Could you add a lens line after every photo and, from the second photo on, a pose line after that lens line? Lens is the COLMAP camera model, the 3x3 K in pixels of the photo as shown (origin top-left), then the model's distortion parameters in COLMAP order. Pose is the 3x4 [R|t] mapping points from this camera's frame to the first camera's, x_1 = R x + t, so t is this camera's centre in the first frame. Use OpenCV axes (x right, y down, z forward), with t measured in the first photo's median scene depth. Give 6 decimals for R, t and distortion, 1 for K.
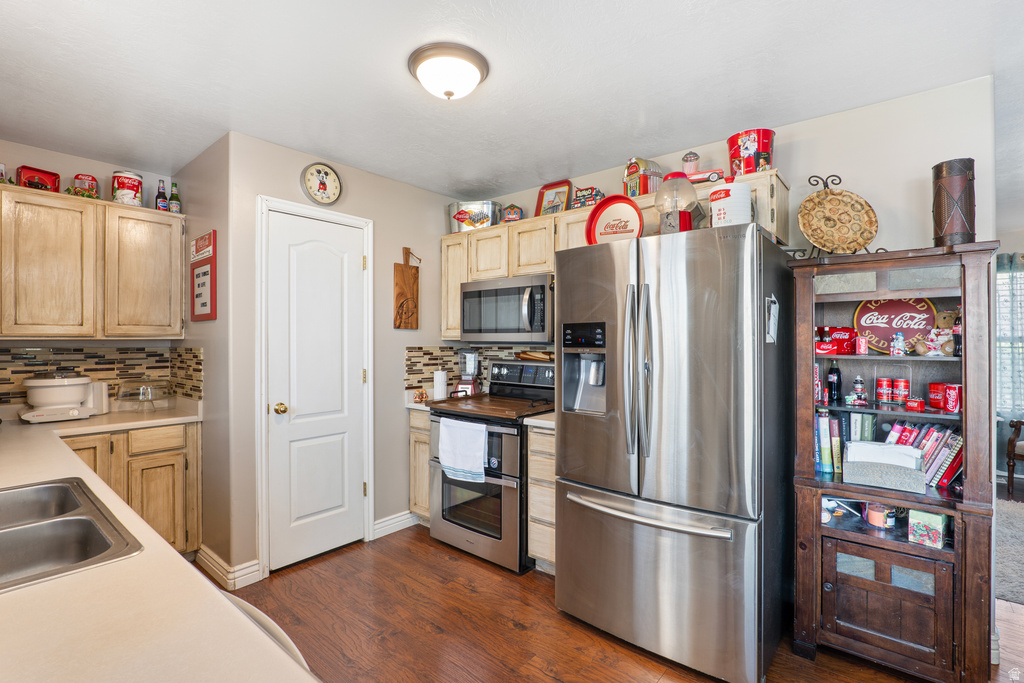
lens RADIAL K [[480.9, 0, 515.1], [0, 480.9, 339.2], [0, 0, 1]] dist [-0.014196, 0.001971]
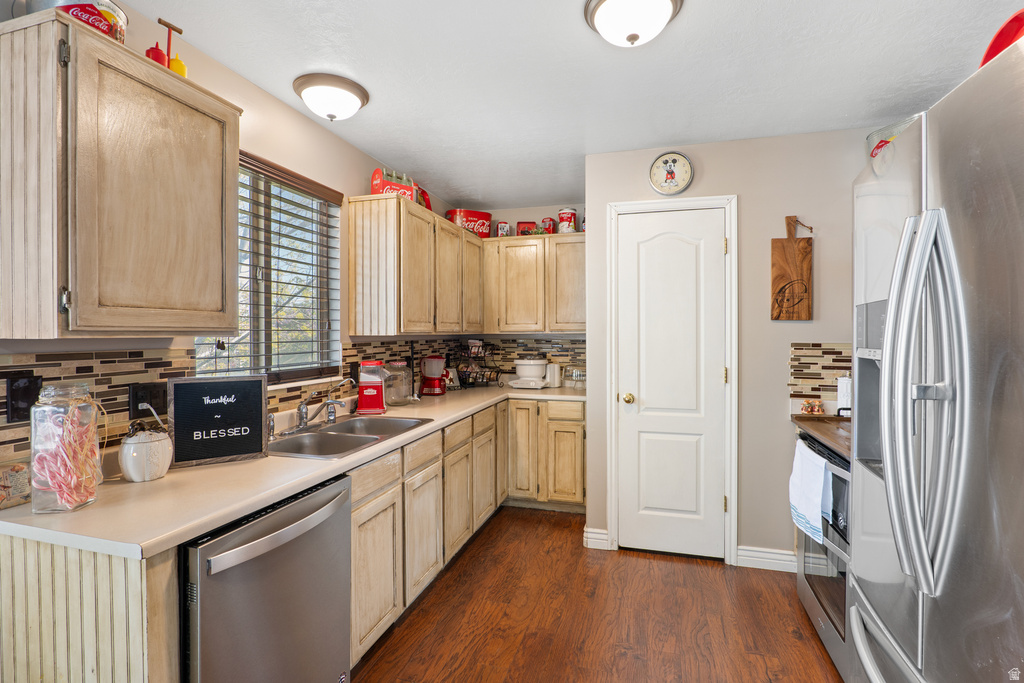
lens RADIAL K [[480.9, 0, 513.8], [0, 480.9, 337.3], [0, 0, 1]] dist [-0.014196, 0.001971]
pose [[0.403260, 0.006210, -0.915064, 0.356419], [0.001013, 0.999973, 0.007233, 0.000863], [0.915085, -0.003844, 0.403243, 0.313601]]
